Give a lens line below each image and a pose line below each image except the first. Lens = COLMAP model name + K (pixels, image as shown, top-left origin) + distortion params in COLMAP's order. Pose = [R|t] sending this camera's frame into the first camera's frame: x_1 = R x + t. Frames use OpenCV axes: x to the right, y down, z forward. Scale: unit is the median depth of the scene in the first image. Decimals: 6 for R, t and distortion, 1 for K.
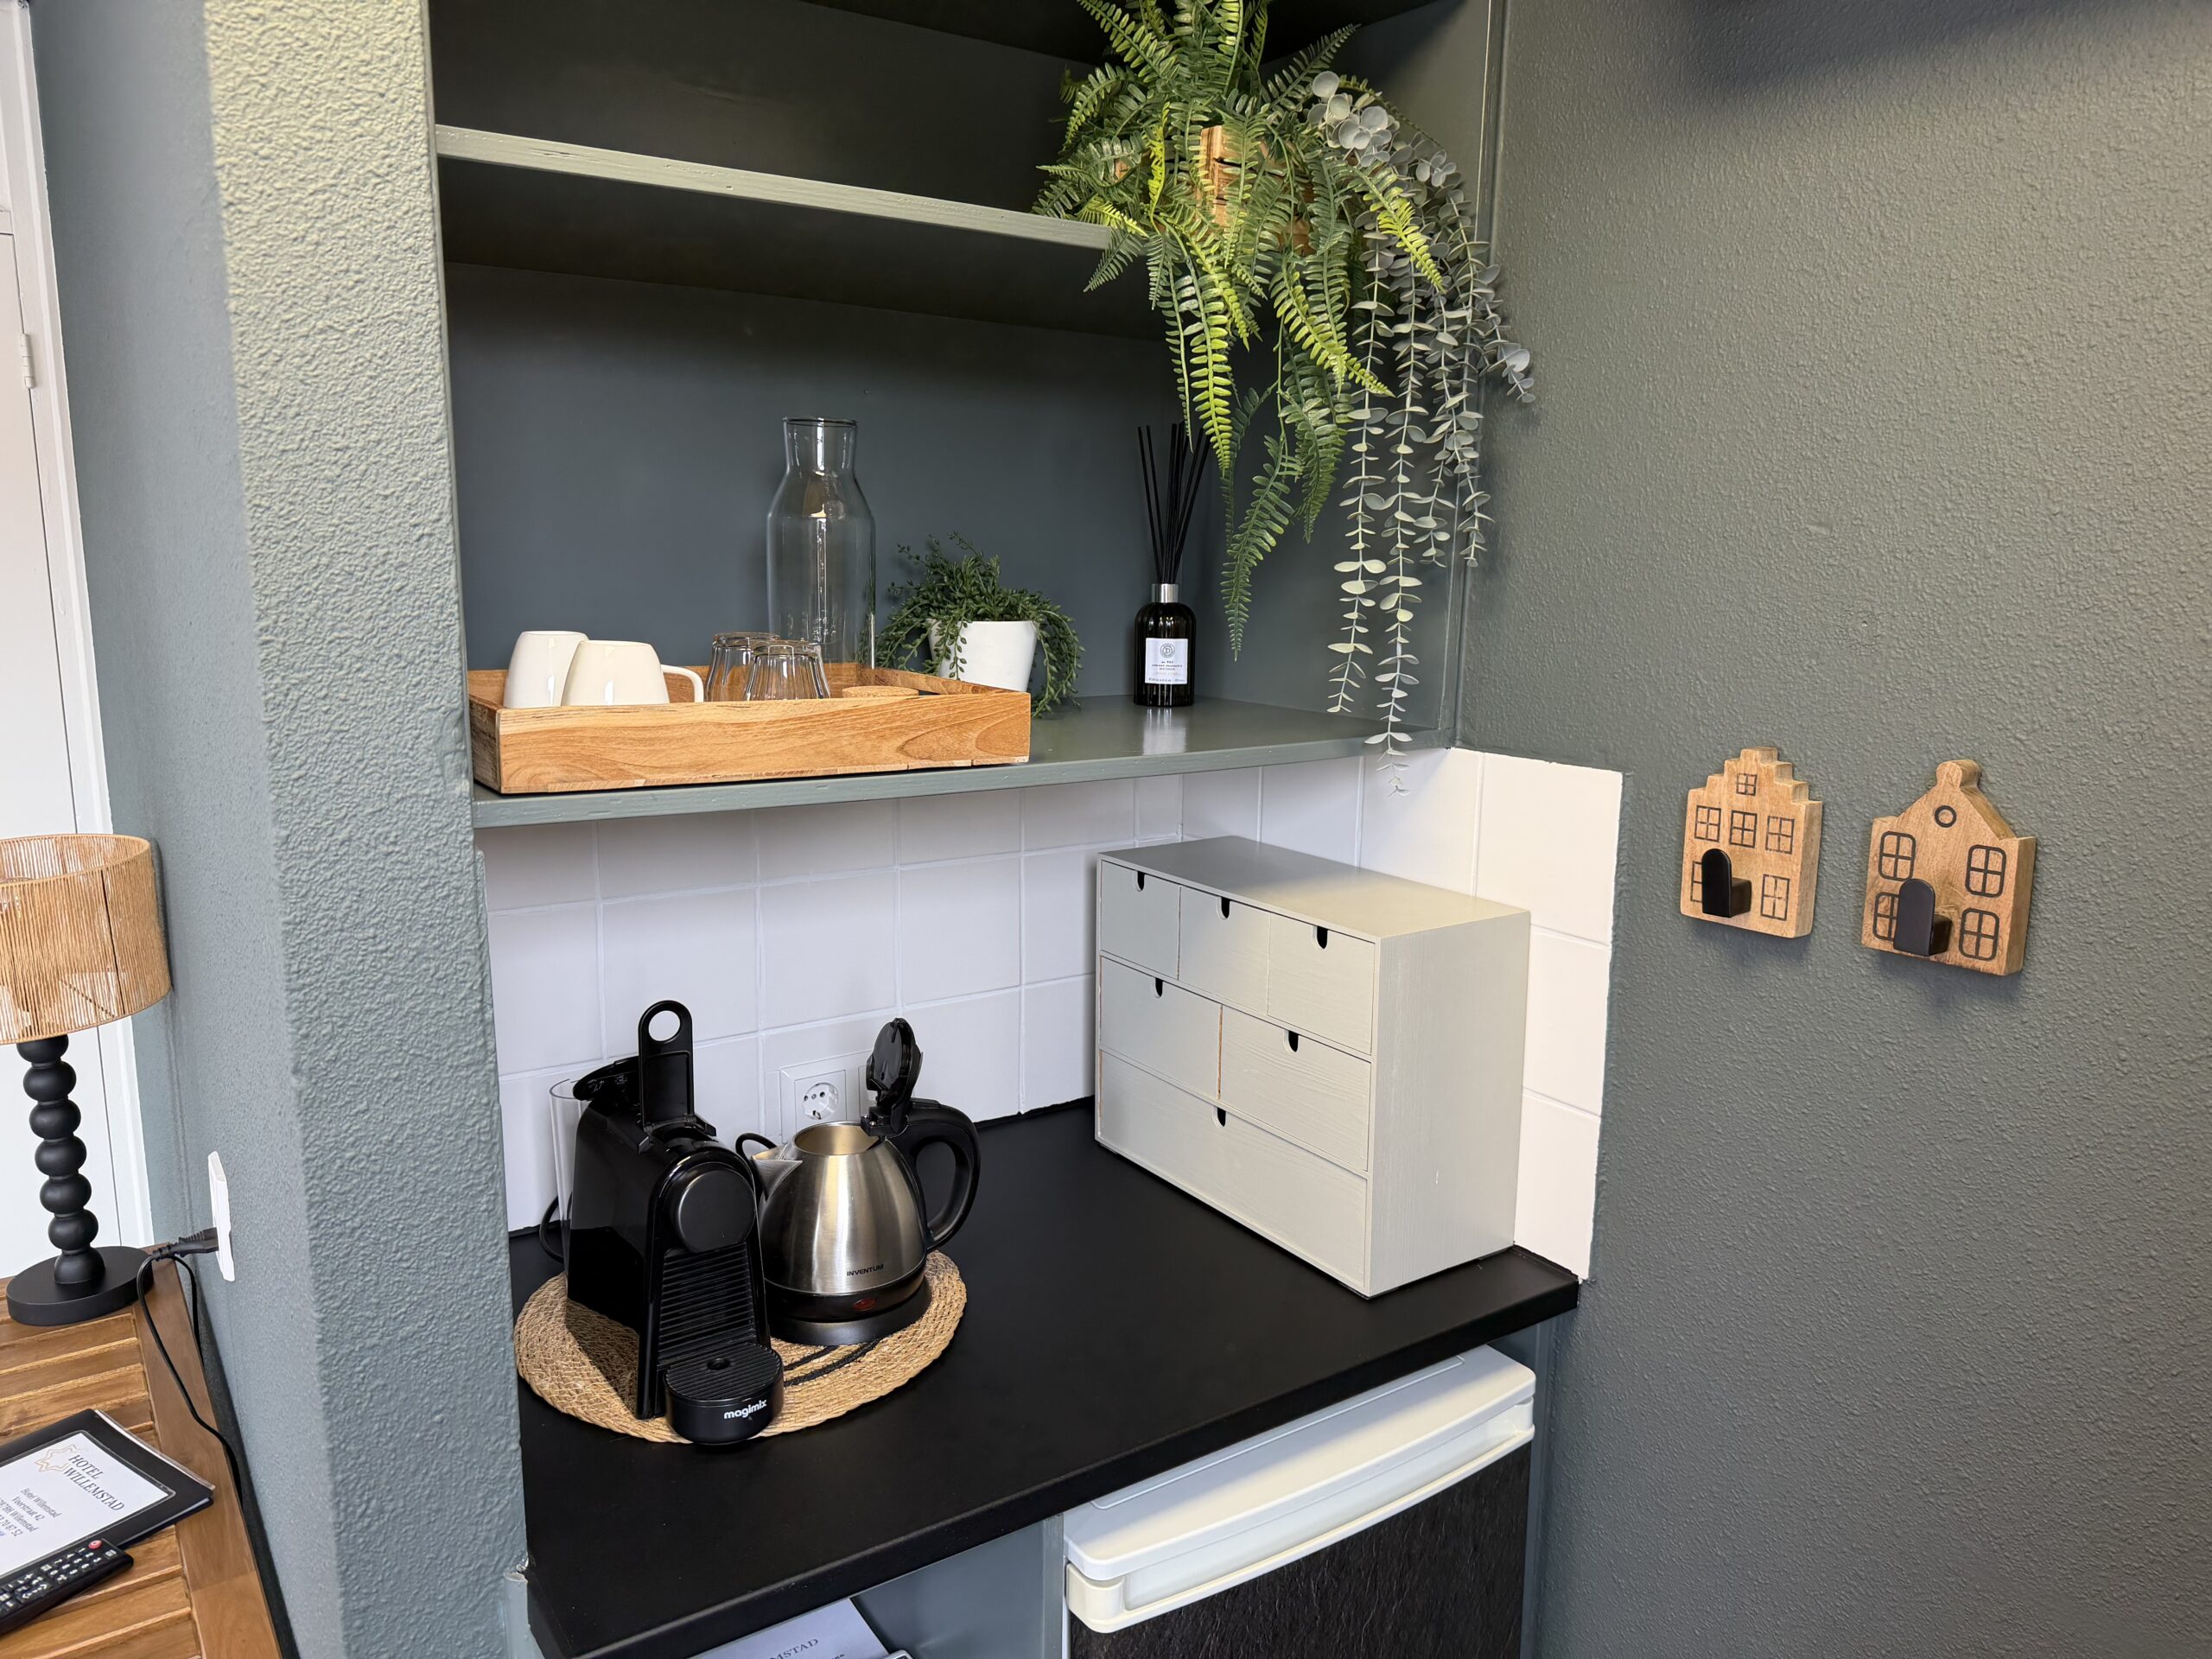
lens RADIAL K [[1551.5, 0, 1085.5], [0, 1551.5, 849.2], [0, 0, 1]] dist [0.057747, -0.073150]
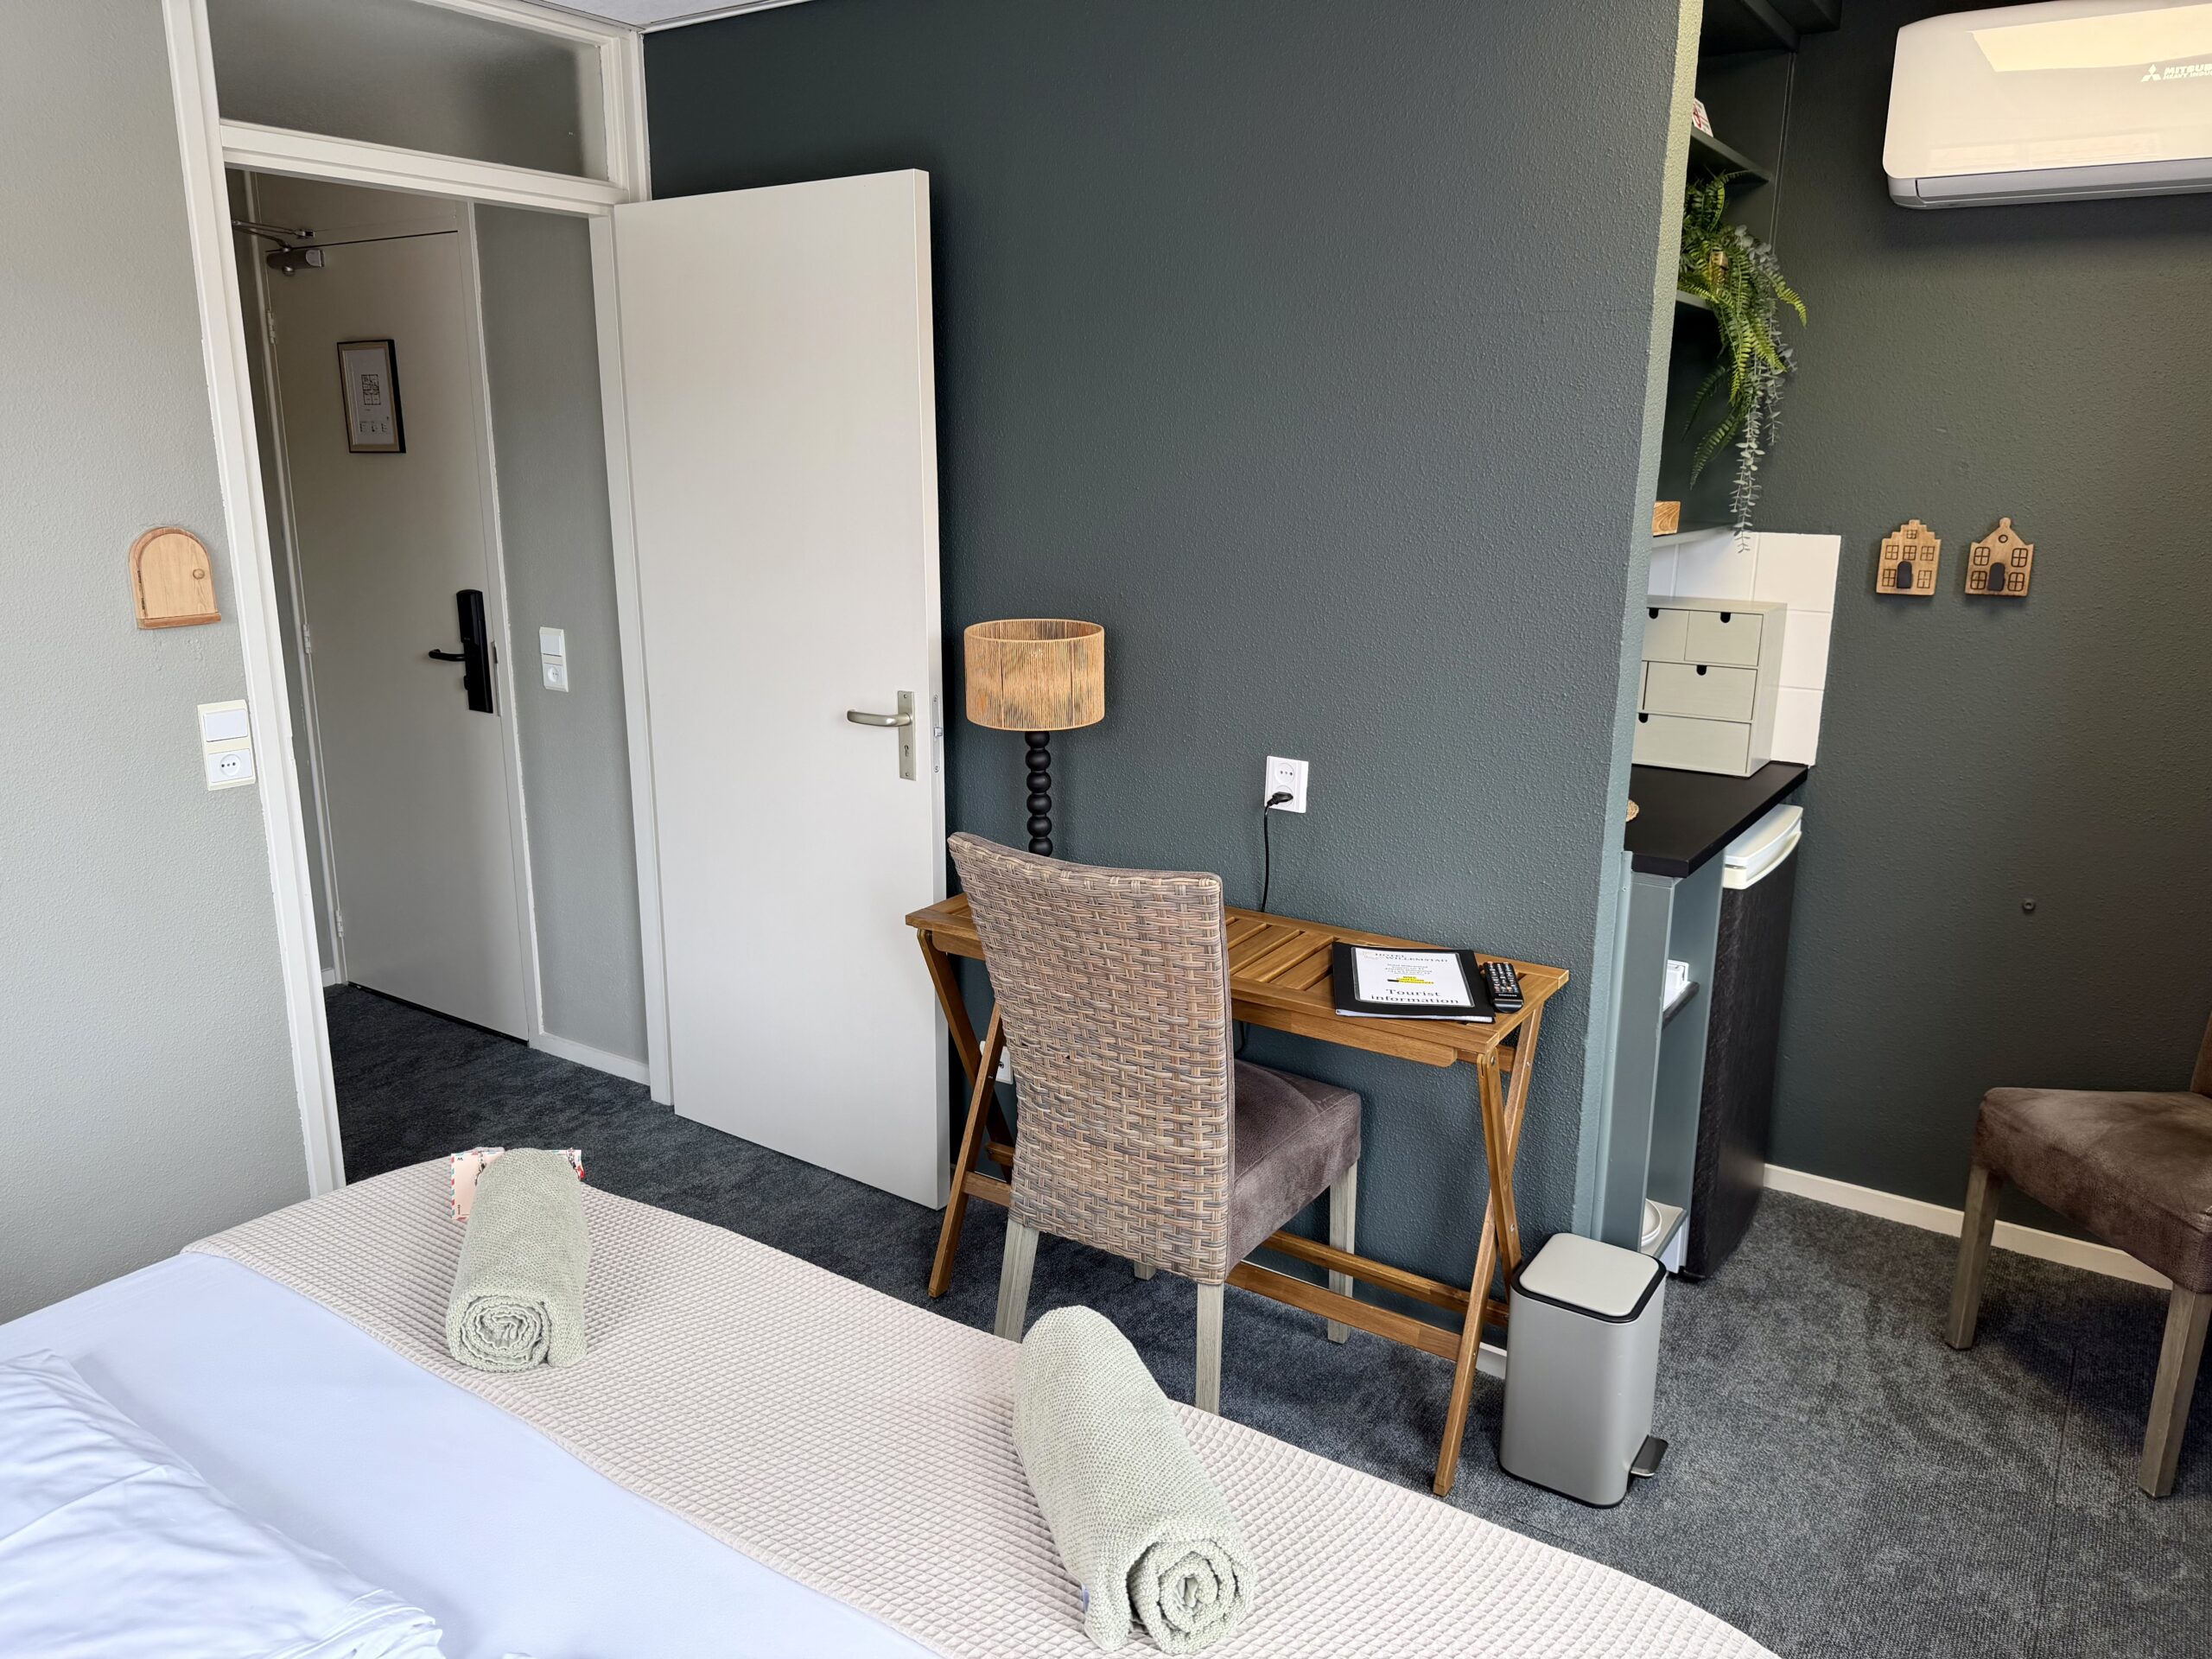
lens RADIAL K [[1551.5, 0, 1118.1], [0, 1551.5, 823.2], [0, 0, 1]] dist [0.057747, -0.073150]
pose [[0.924433, -0.089291, 0.370743, -1.695992], [0.070932, 0.995497, 0.062891, 0.167789], [-0.374689, -0.031841, 0.926603, -0.838856]]
